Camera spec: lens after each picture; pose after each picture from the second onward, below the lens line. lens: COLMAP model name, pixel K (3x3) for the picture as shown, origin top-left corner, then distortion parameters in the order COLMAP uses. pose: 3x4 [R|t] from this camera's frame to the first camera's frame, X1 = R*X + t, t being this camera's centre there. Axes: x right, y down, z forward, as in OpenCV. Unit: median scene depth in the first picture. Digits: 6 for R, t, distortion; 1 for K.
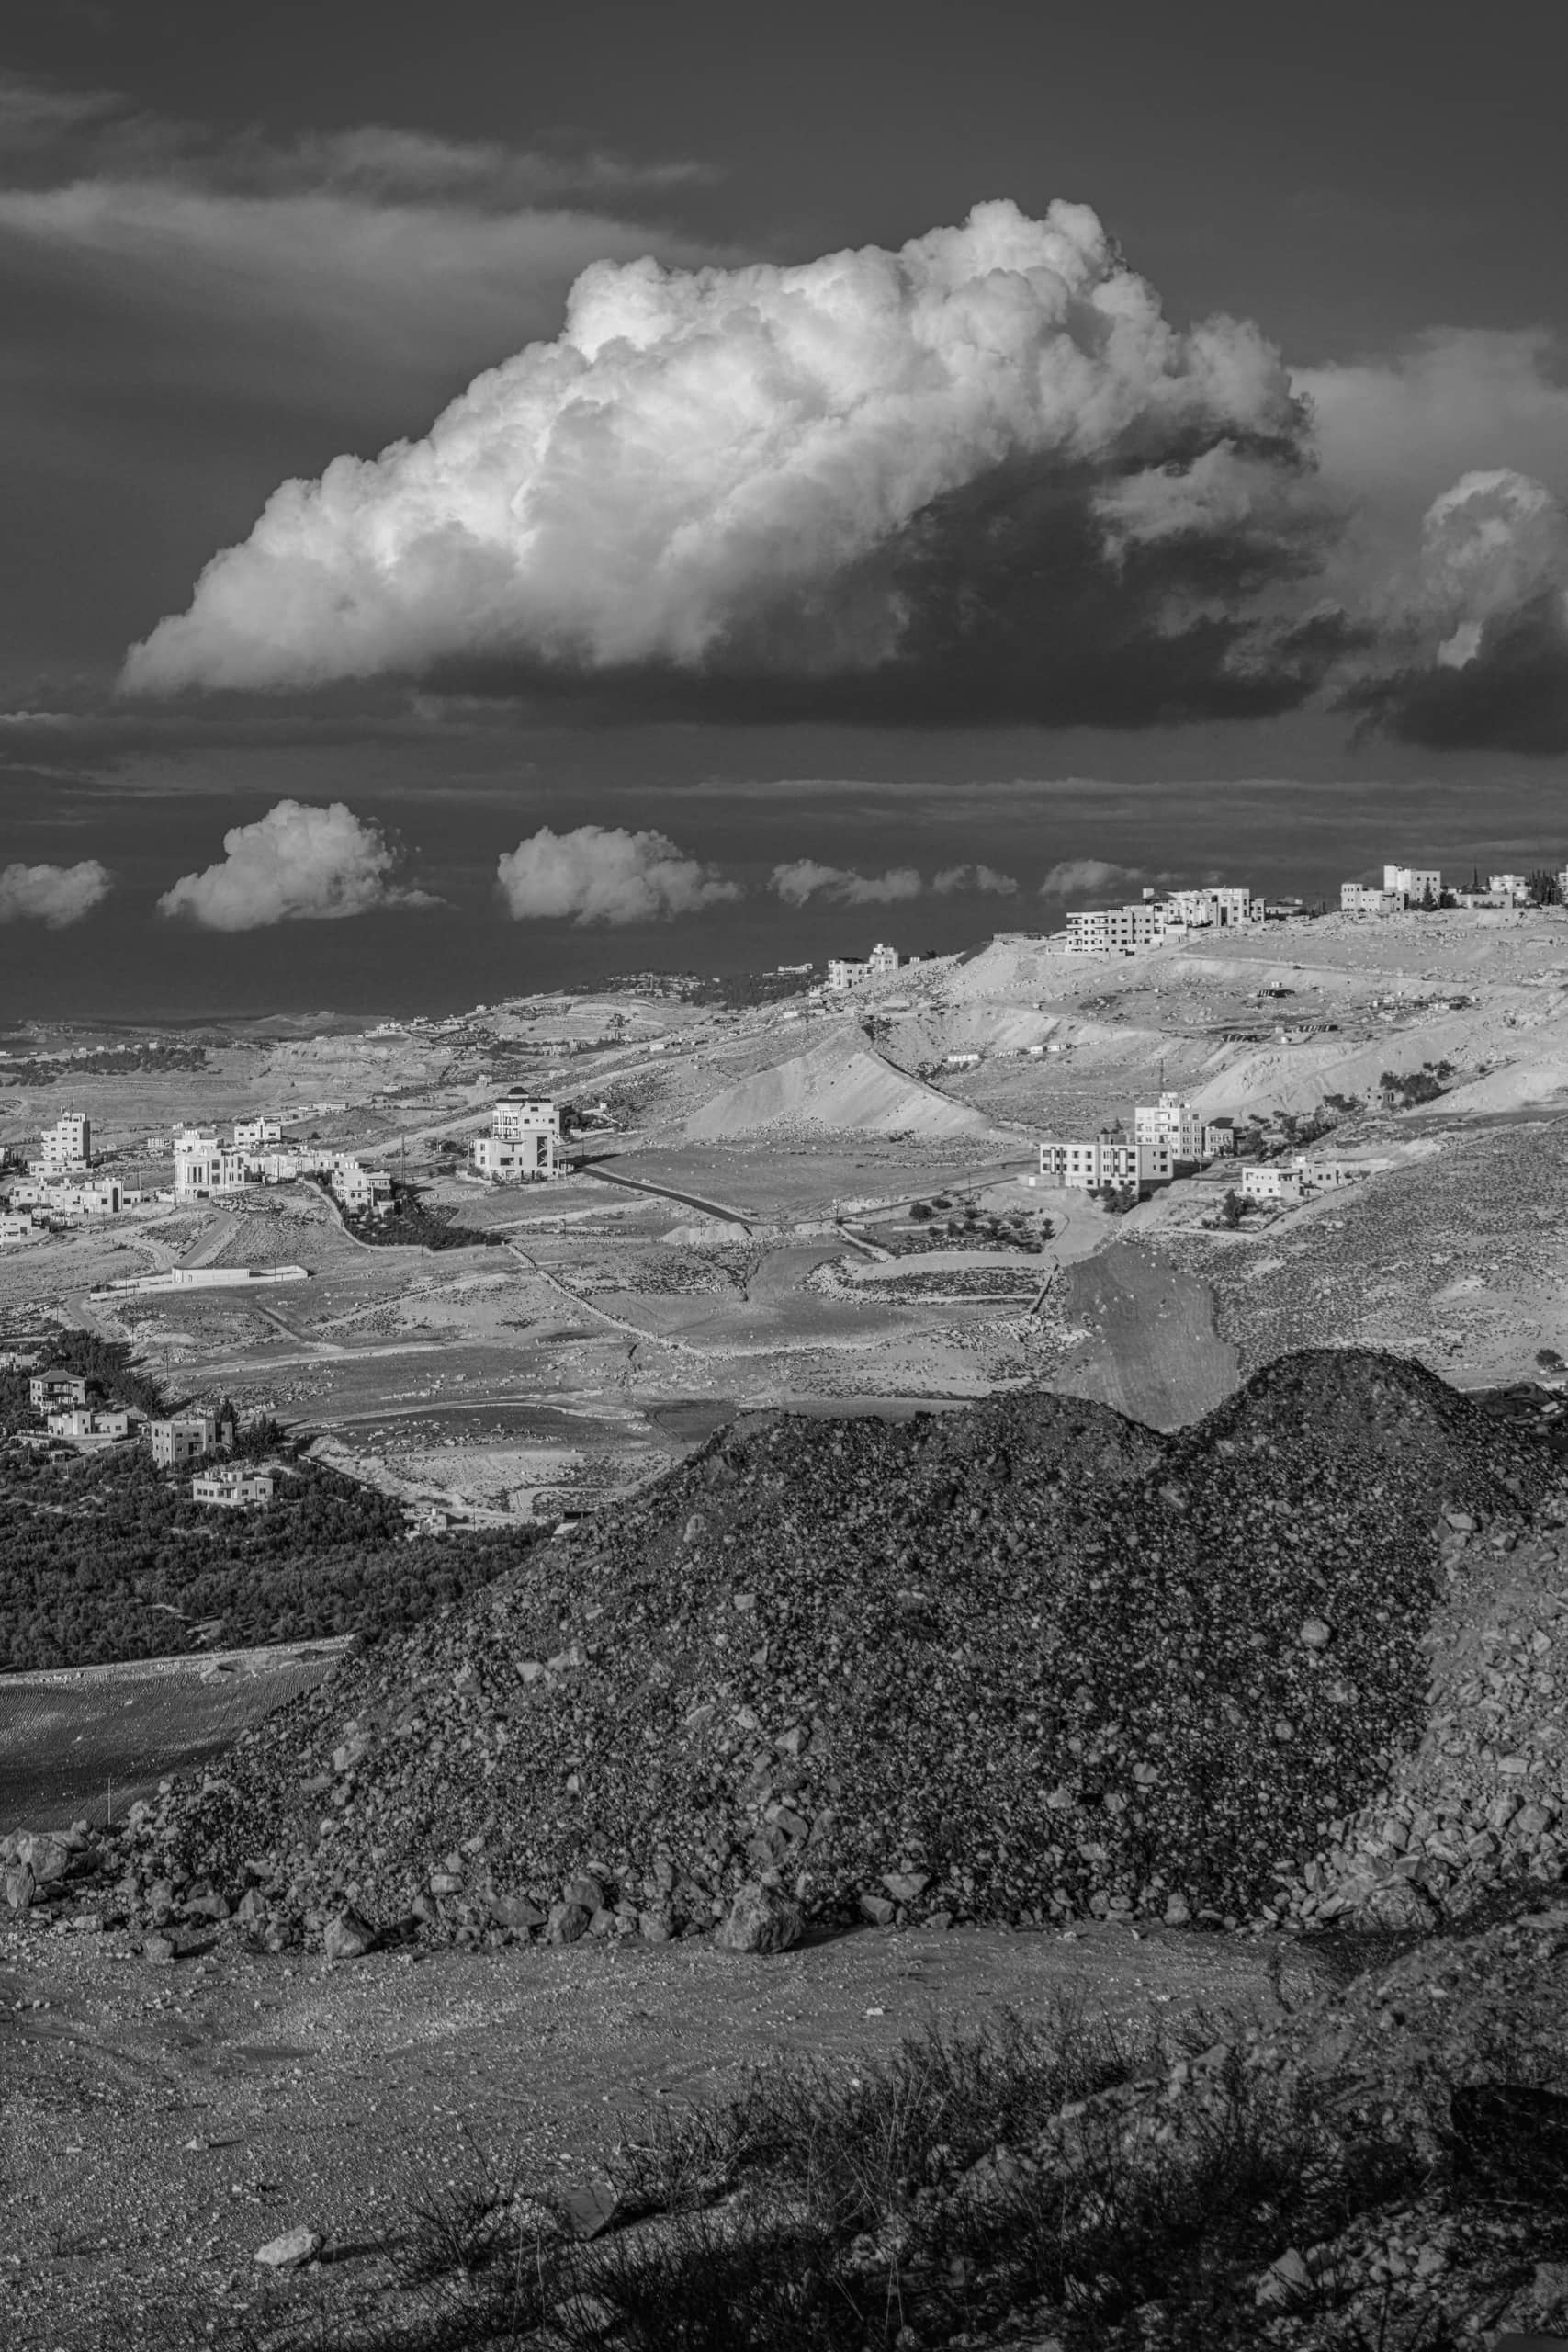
lens RADIAL K [[1919.2, 0, 784.0], [0, 1919.2, 1176.0], [0, 0, 1]] dist [-0.000672, 0.004215]
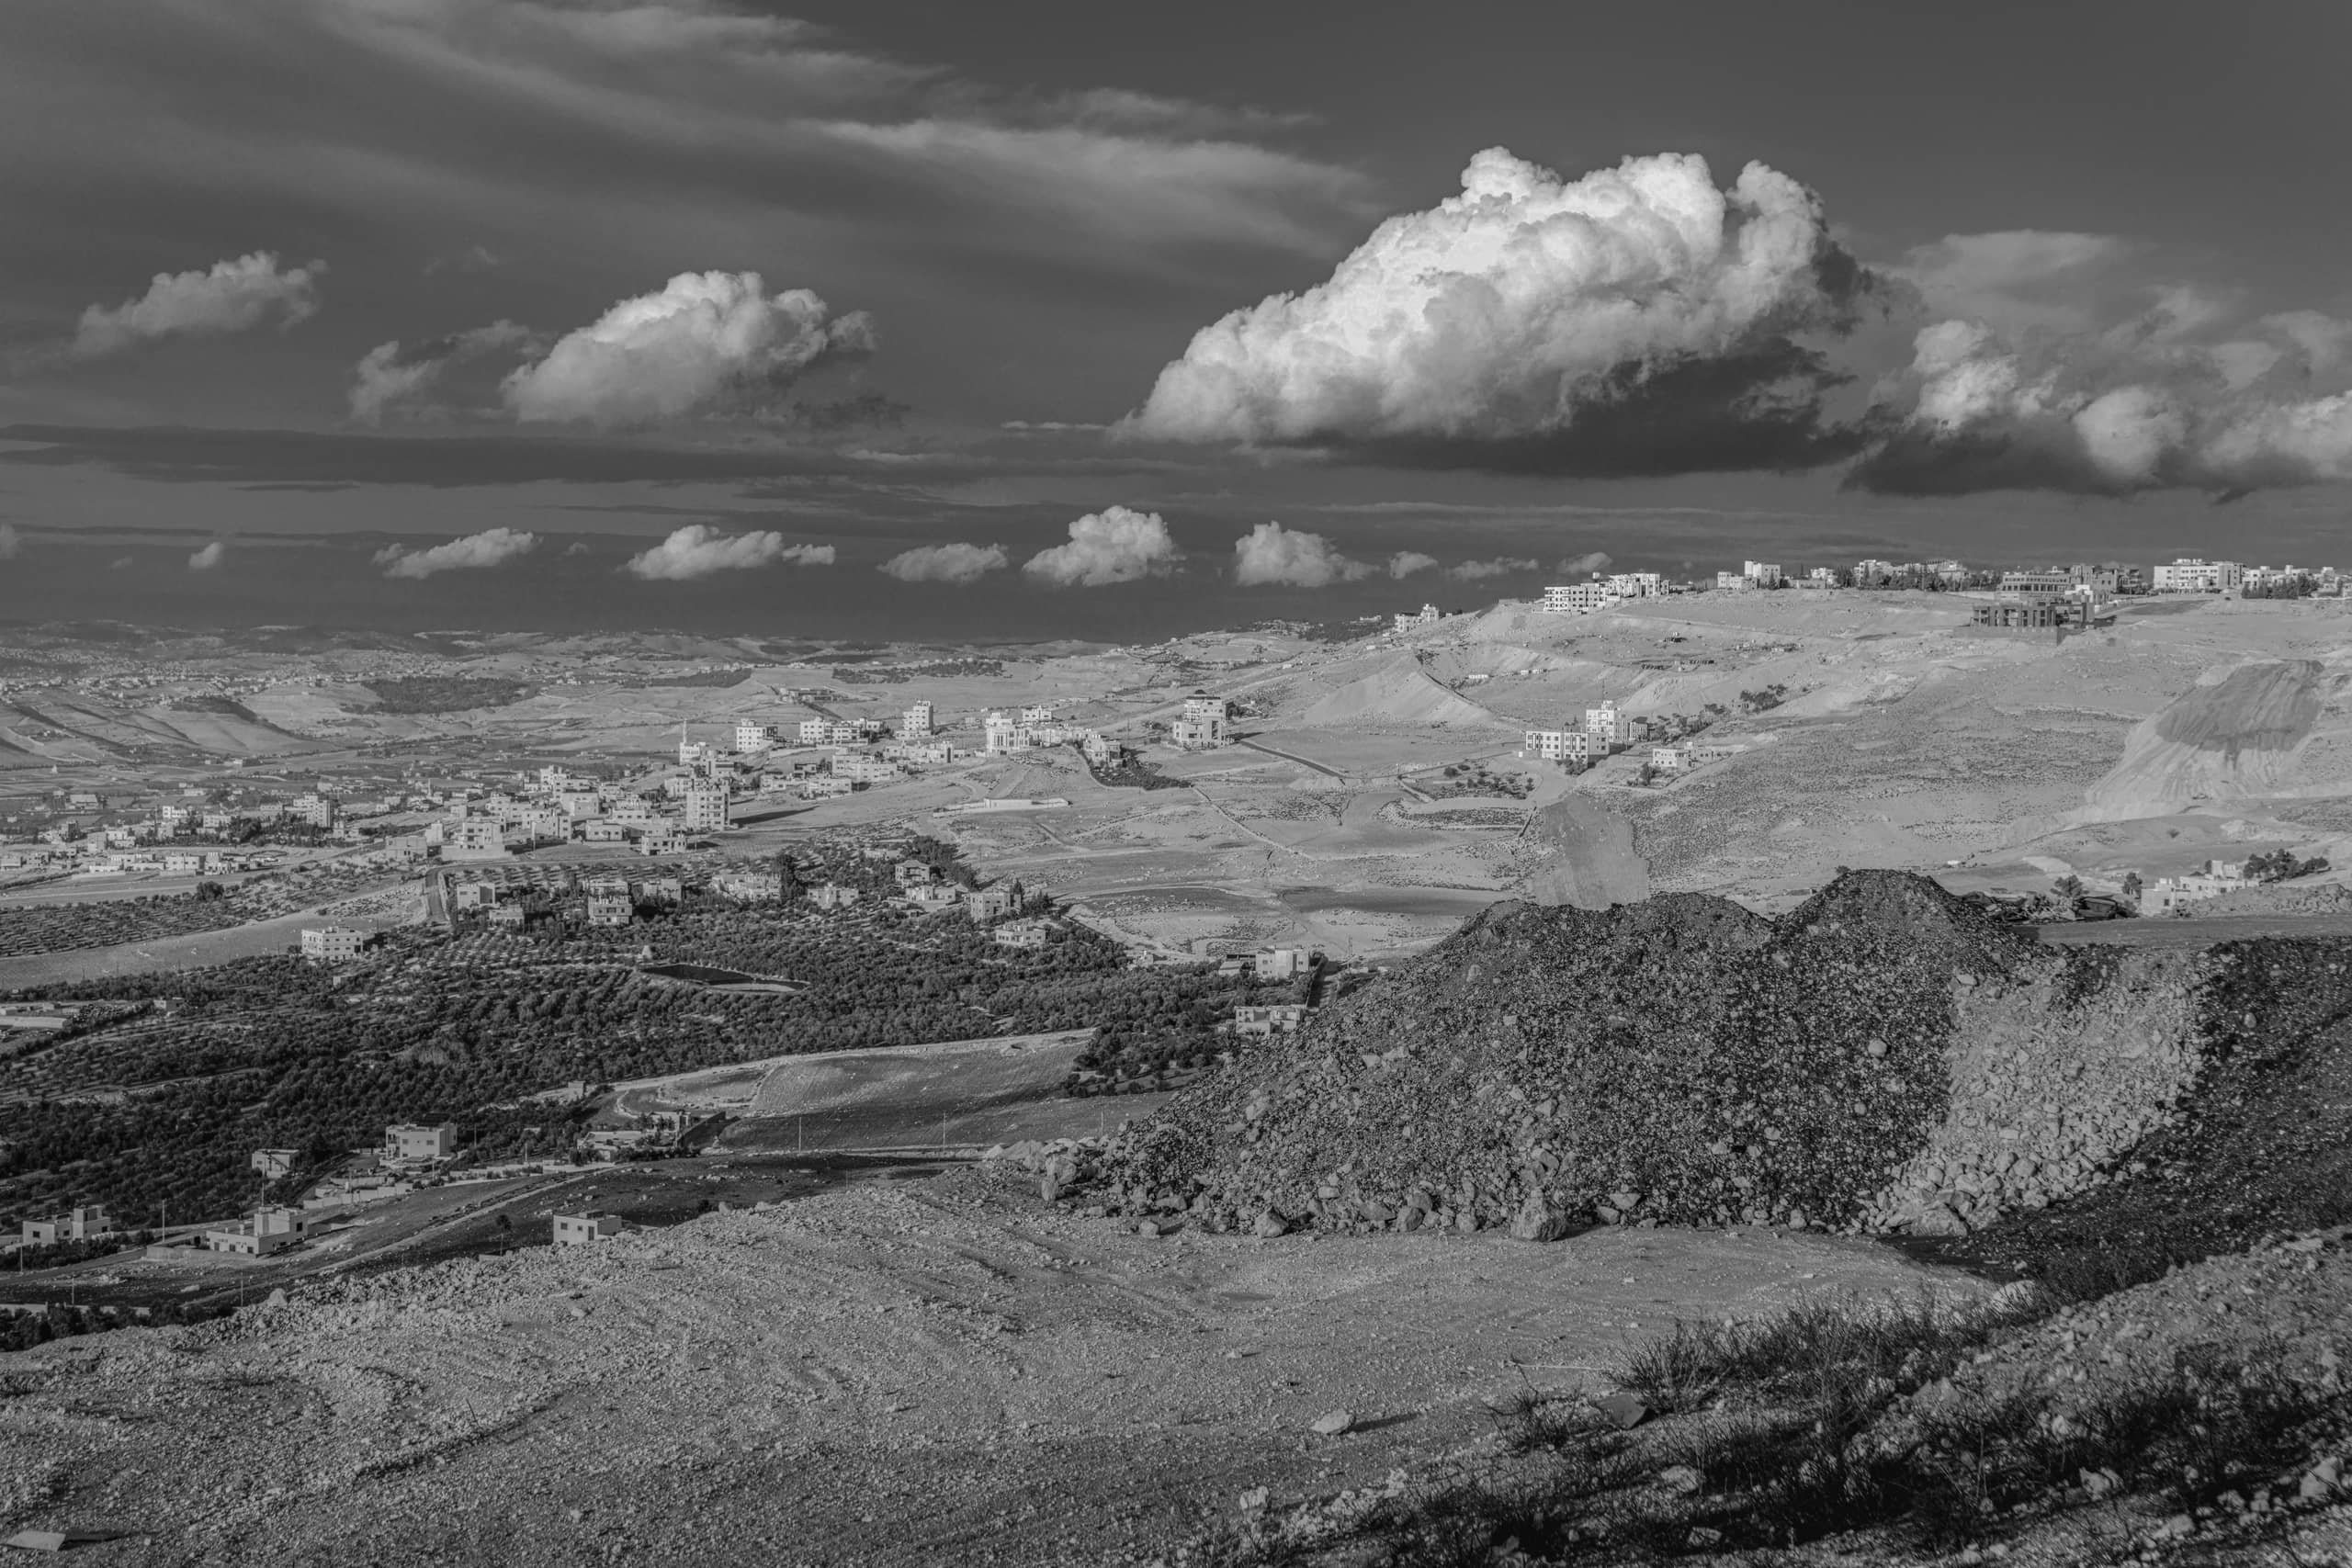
lens RADIAL K [[1188.1, 0, 1175.8], [0, 1188.1, 753.1], [0, 0, 1]] dist [0.000276, 0.000215]
pose [[0.999774, 0.018989, -0.009550, -0.150573], [-0.018898, 0.999777, 0.009438, -0.002245], [0.009727, -0.009256, 0.999910, 0.005868]]
